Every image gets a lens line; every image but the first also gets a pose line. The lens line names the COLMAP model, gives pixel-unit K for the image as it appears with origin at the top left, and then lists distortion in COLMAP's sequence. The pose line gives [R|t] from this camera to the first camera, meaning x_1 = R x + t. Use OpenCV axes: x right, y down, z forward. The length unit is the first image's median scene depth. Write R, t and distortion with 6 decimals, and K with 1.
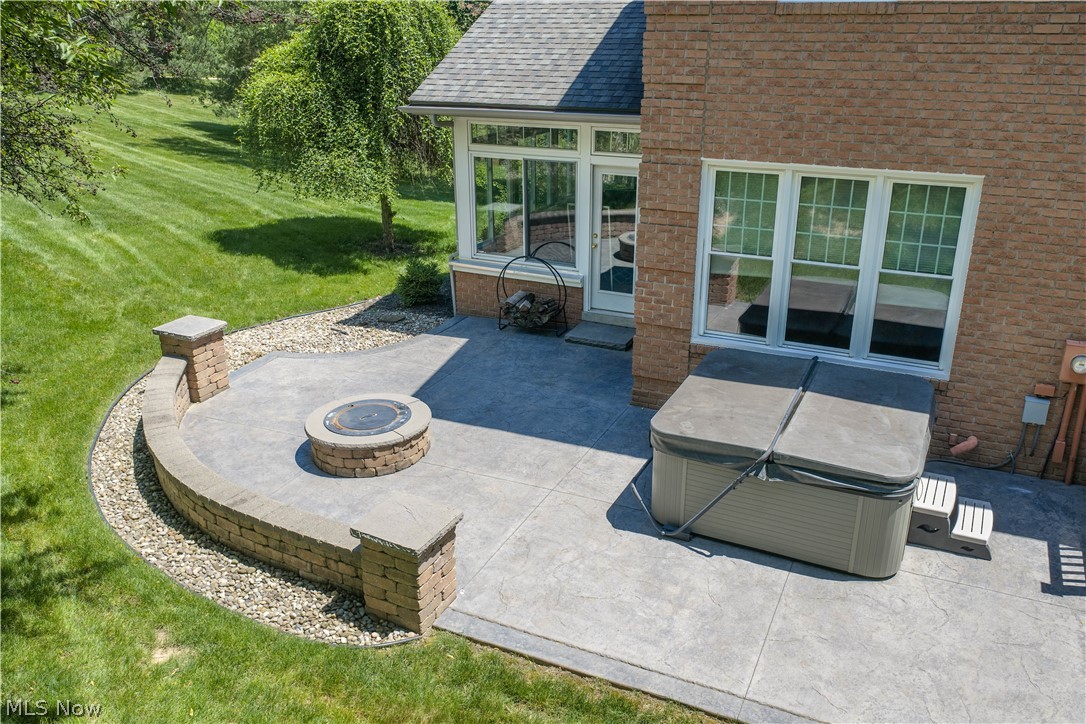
lens RADIAL K [[902.2, 0, 539.9], [0, 902.2, 365.7], [0, 0, 1]] dist [0.013234, -0.025790]
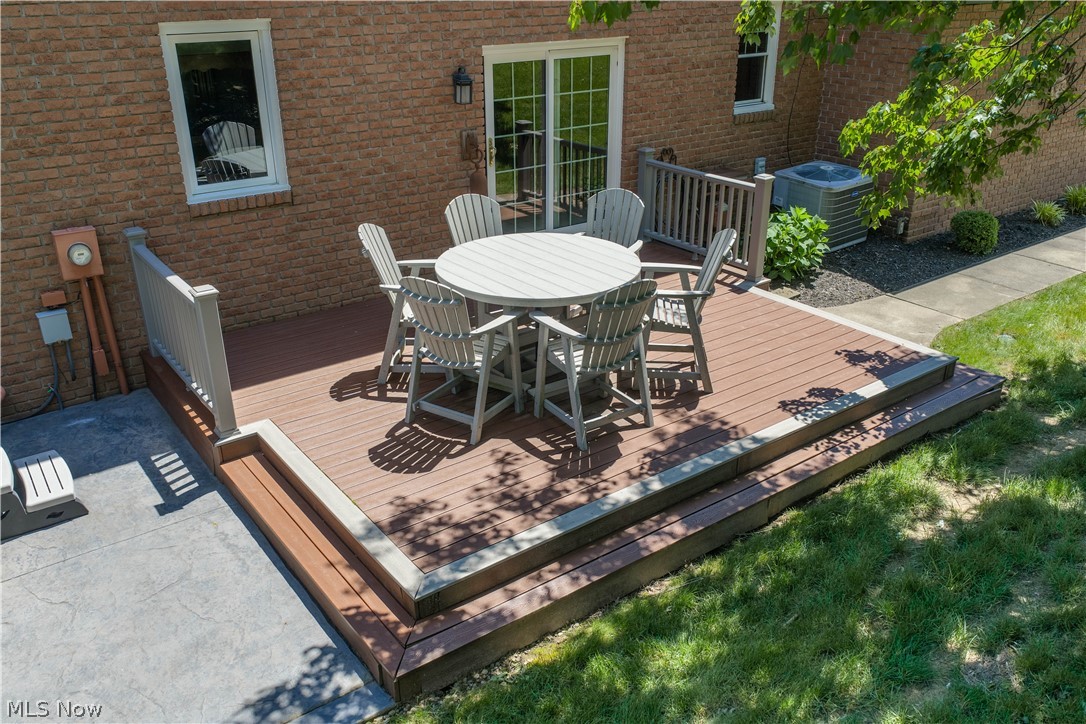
lens RADIAL K [[907.5, 0, 543.0], [0, 907.5, 362.0], [0, 0, 1]] dist [-0.000848, 0.000025]
pose [[0.469035, -0.354190, 0.809046, 0.084136], [0.326065, 0.920789, 0.214078, 0.049132], [-0.820785, 0.163392, 0.547371, 0.201449]]
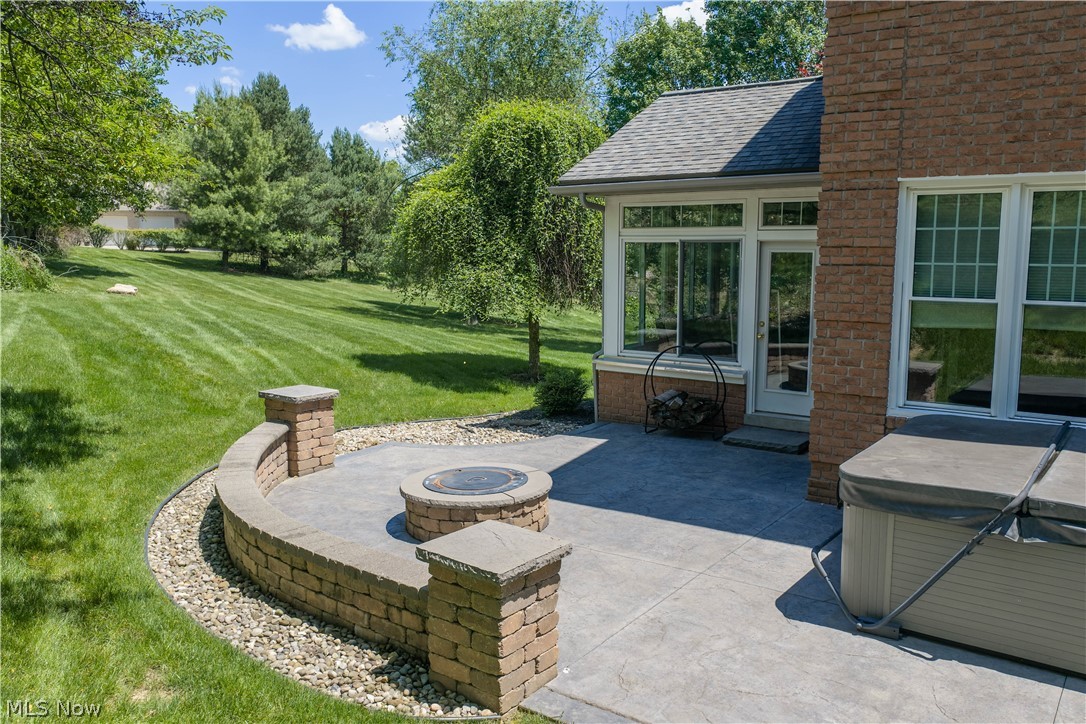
lens RADIAL K [[902.2, 0, 539.9], [0, 902.2, 365.7], [0, 0, 1]] dist [0.013234, -0.025790]
pose [[0.983664, 0.027186, -0.177947, 0.011373], [-0.067853, 0.971612, -0.226641, 0.155176], [0.166734, 0.235013, 0.957585, 0.224890]]
